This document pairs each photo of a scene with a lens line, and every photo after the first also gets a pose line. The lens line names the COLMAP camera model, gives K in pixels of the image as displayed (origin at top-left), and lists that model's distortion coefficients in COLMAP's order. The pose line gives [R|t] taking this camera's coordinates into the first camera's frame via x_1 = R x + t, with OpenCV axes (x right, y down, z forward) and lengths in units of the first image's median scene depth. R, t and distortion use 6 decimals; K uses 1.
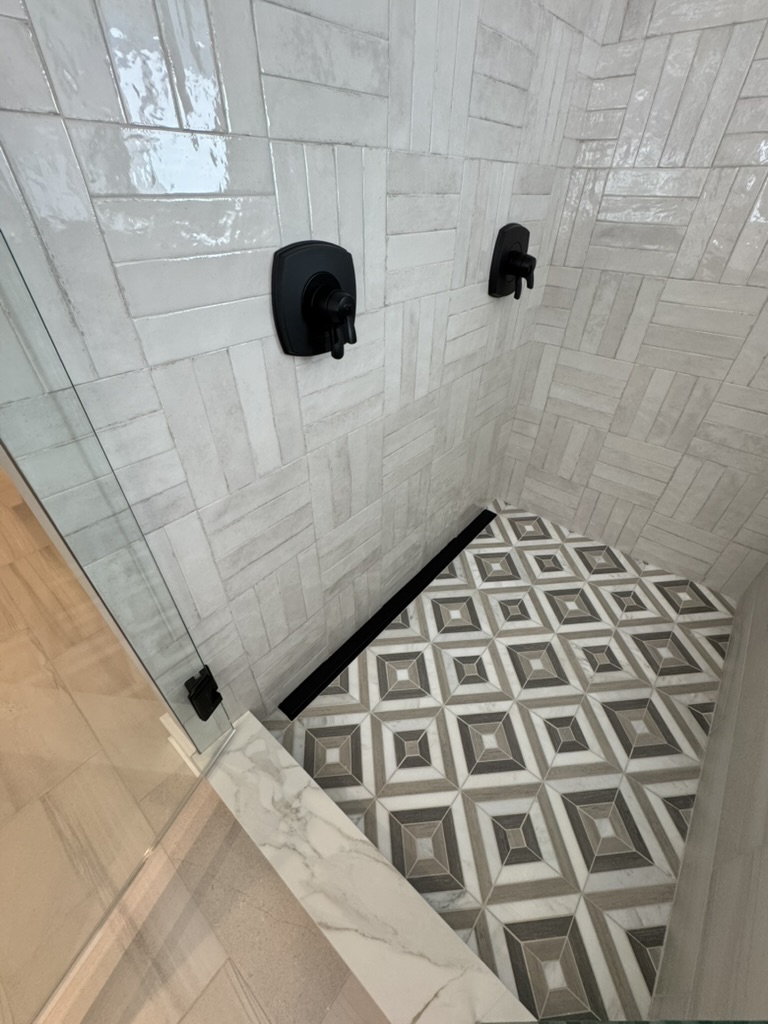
lens RADIAL K [[409.3, 0, 384.0], [0, 409.3, 511.1], [0, 0, 1]] dist [-0.003308, 0.000306]
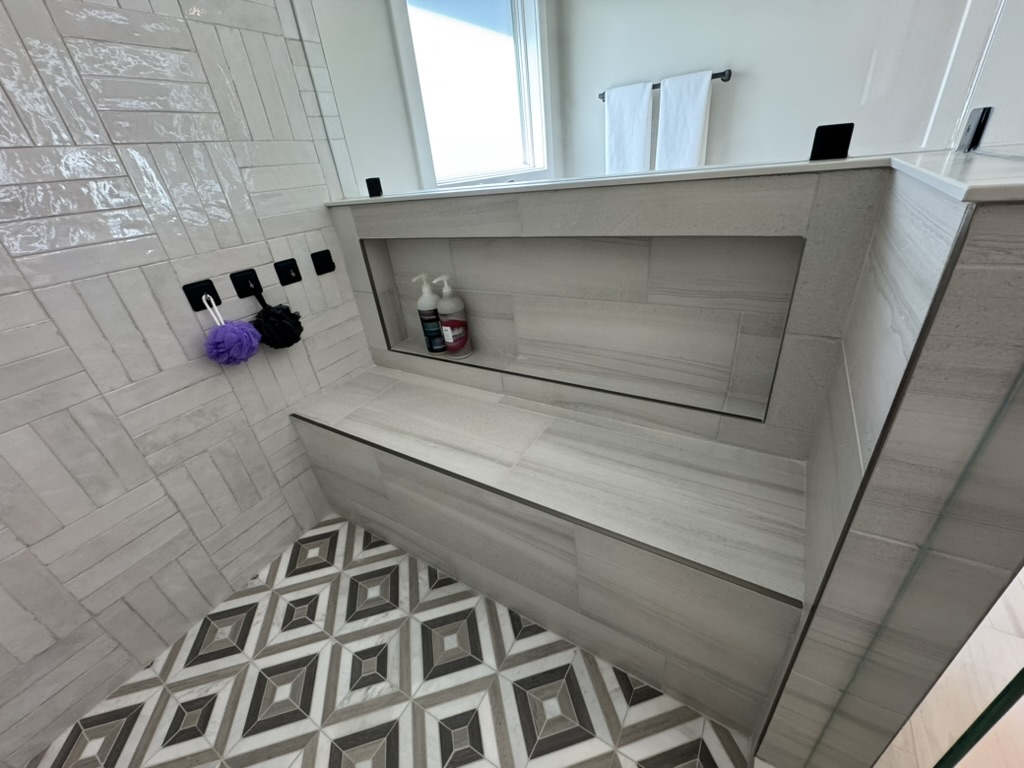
lens RADIAL K [[409.3, 0, 512.8], [0, 409.3, 382.8], [0, 0, 1]] dist [-0.003308, 0.000306]
pose [[-0.145018, -0.472390, 0.869378, 0.058957], [0.689930, 0.581530, 0.431068, -0.130461], [-0.709201, 0.662322, 0.241584, 0.255028]]
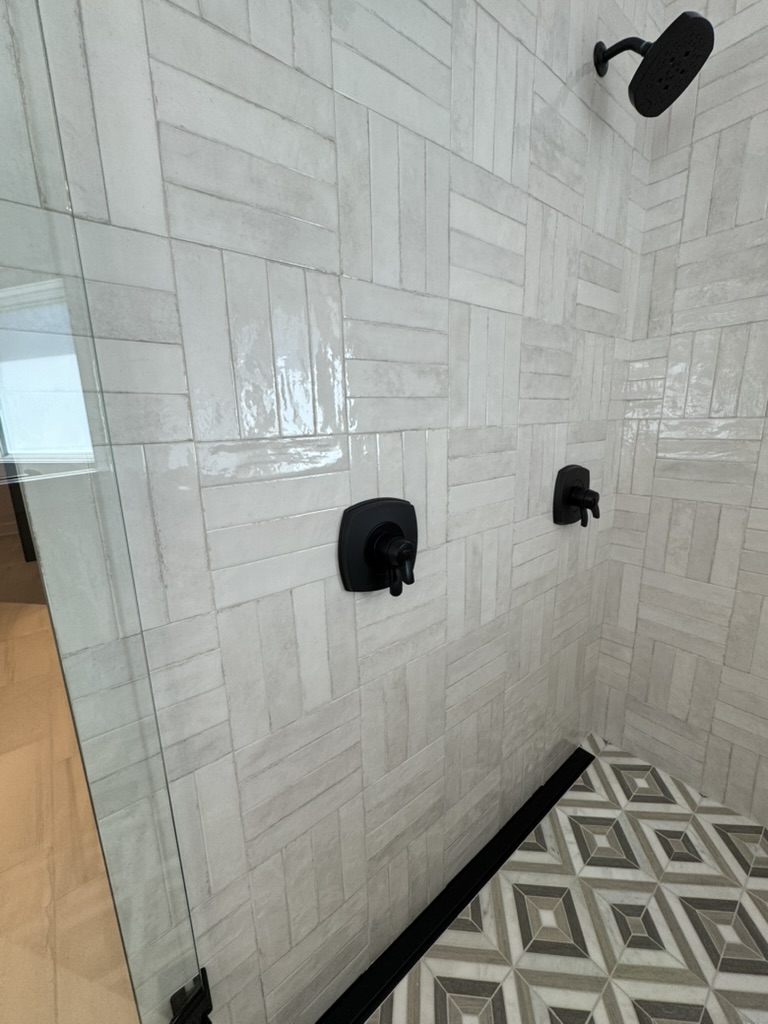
lens RADIAL K [[409.3, 0, 384.6], [0, 409.3, 510.1], [0, 0, 1]] dist [-0.003308, 0.000306]
pose [[0.981096, 0.002933, -0.193500, 0.035078], [-0.086812, 0.900306, -0.426513, -0.078858], [0.172958, 0.435248, 0.883541, -0.000301]]
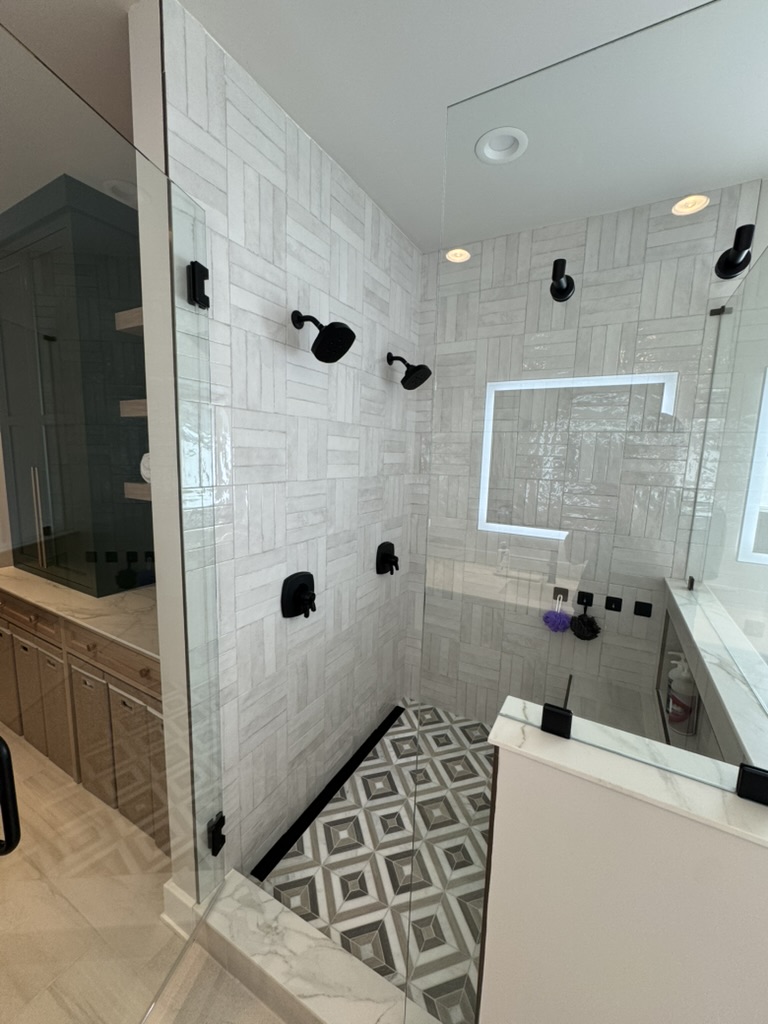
lens RADIAL K [[409.3, 0, 383.7], [0, 409.3, 510.0], [0, 0, 1]] dist [-0.003308, 0.000306]
pose [[0.981789, -0.011929, 0.189598, -0.072919], [0.106079, 0.862364, -0.495051, 0.165362], [-0.157598, 0.506148, 0.847925, -0.772204]]
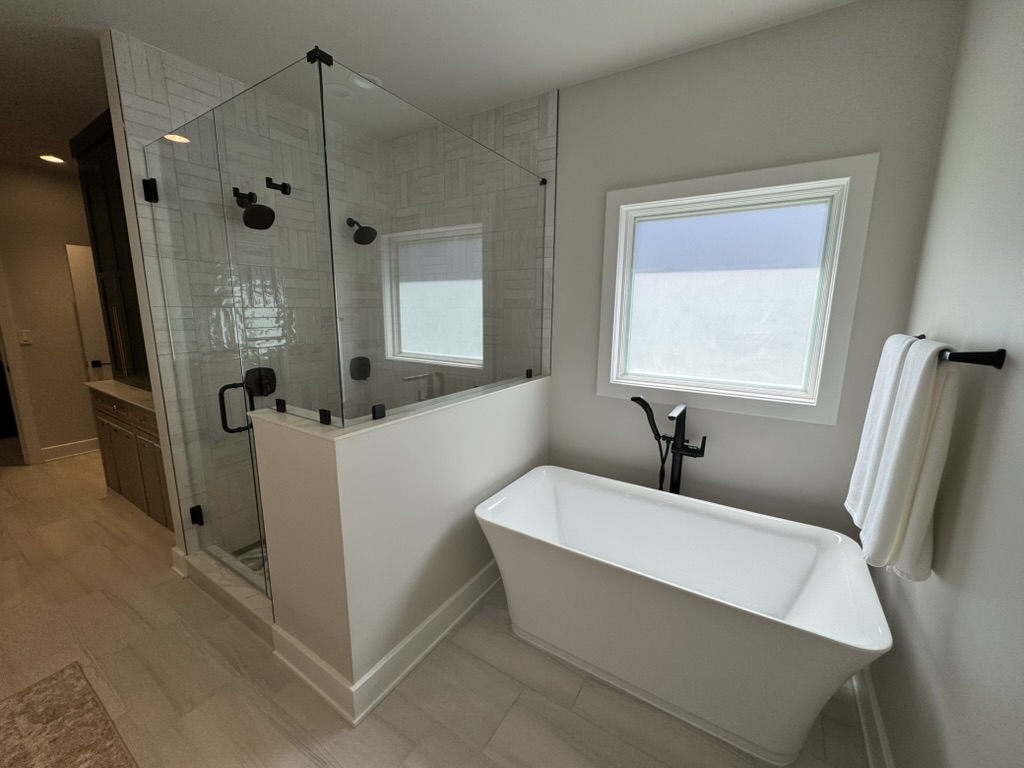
lens RADIAL K [[409.3, 0, 515.7], [0, 409.3, 382.6], [0, 0, 1]] dist [-0.003308, 0.000306]
pose [[0.991189, -0.030696, 0.128851, 0.950312], [0.087561, 0.881757, -0.463506, 0.810913], [-0.099388, 0.470704, 0.876675, -1.415923]]
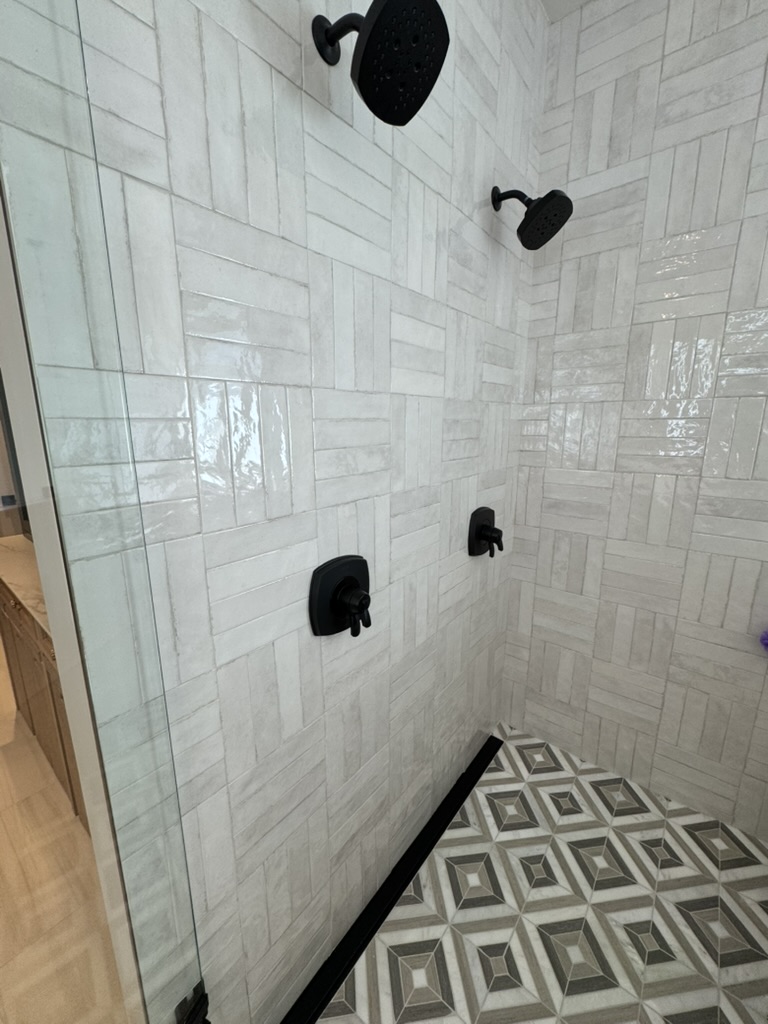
lens RADIAL K [[409.3, 0, 384.5], [0, 409.3, 510.2], [0, 0, 1]] dist [-0.003308, 0.000306]
pose [[0.999626, -0.019756, 0.018883, -0.025311], [0.026064, 0.896982, -0.441298, -0.101004], [-0.008220, 0.441625, 0.897162, -0.186822]]
